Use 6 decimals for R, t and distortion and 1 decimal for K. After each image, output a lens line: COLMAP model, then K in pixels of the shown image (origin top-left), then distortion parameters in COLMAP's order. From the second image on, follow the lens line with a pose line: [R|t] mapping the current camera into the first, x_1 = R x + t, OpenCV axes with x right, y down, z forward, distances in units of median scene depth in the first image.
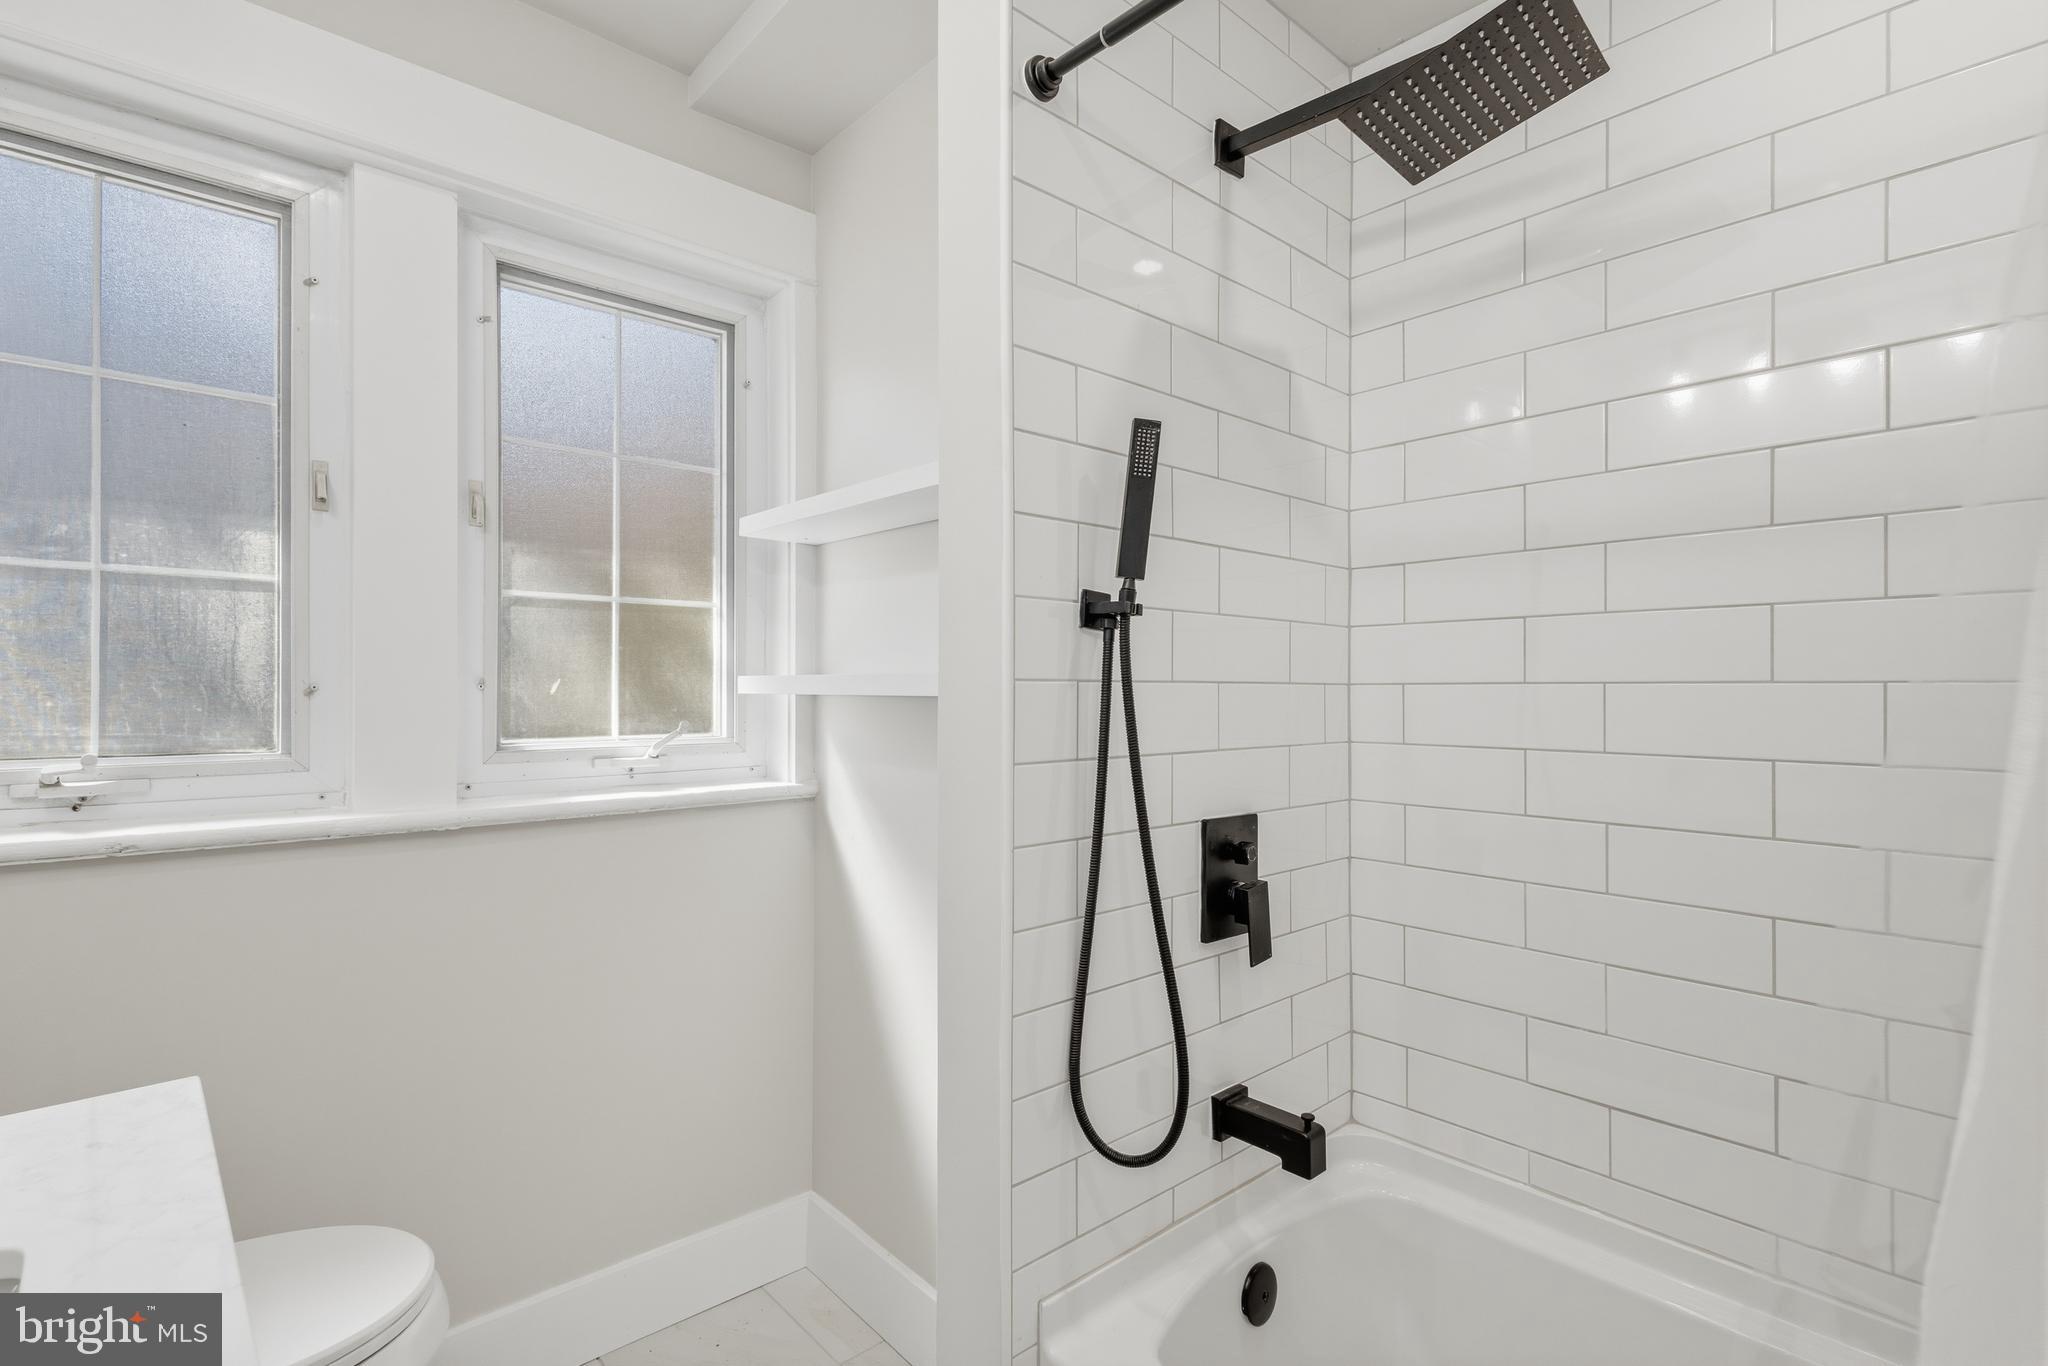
lens RADIAL K [[965.0, 0, 1014.4], [0, 965.0, 683.6], [0, 0, 1]] dist [0.017116, -0.001683]
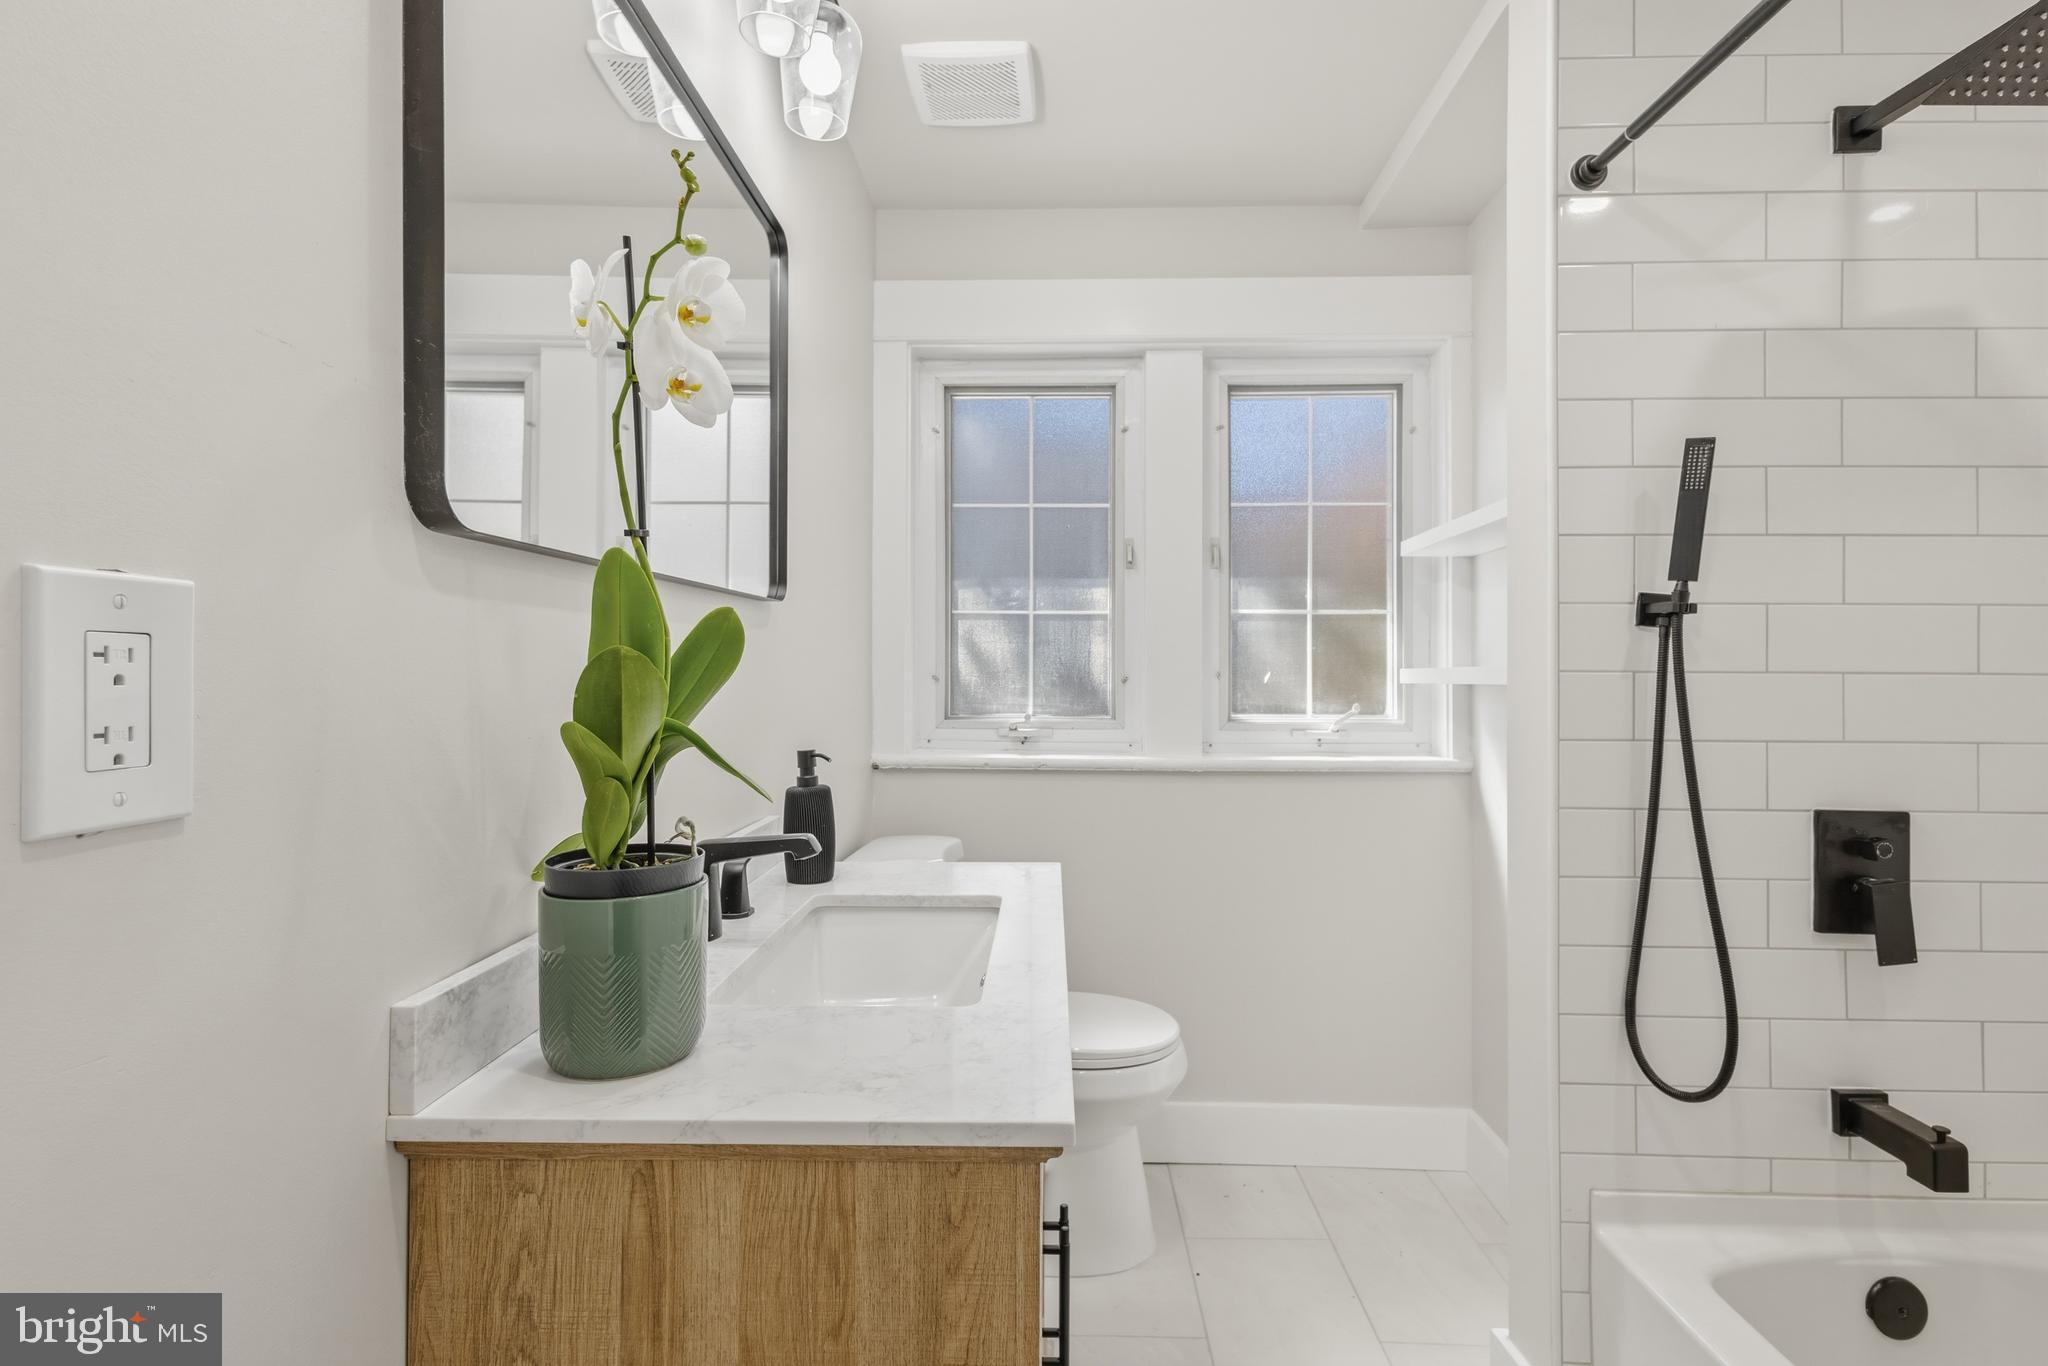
lens RADIAL K [[965.0, 0, 1035.5], [0, 965.0, 674.6], [0, 0, 1]] dist [0.017116, -0.001683]
pose [[0.722837, -0.001411, -0.691017, 0.300926], [0.001344, 0.999999, -0.000636, -0.000308], [0.691017, -0.000469, 0.722838, -0.286071]]
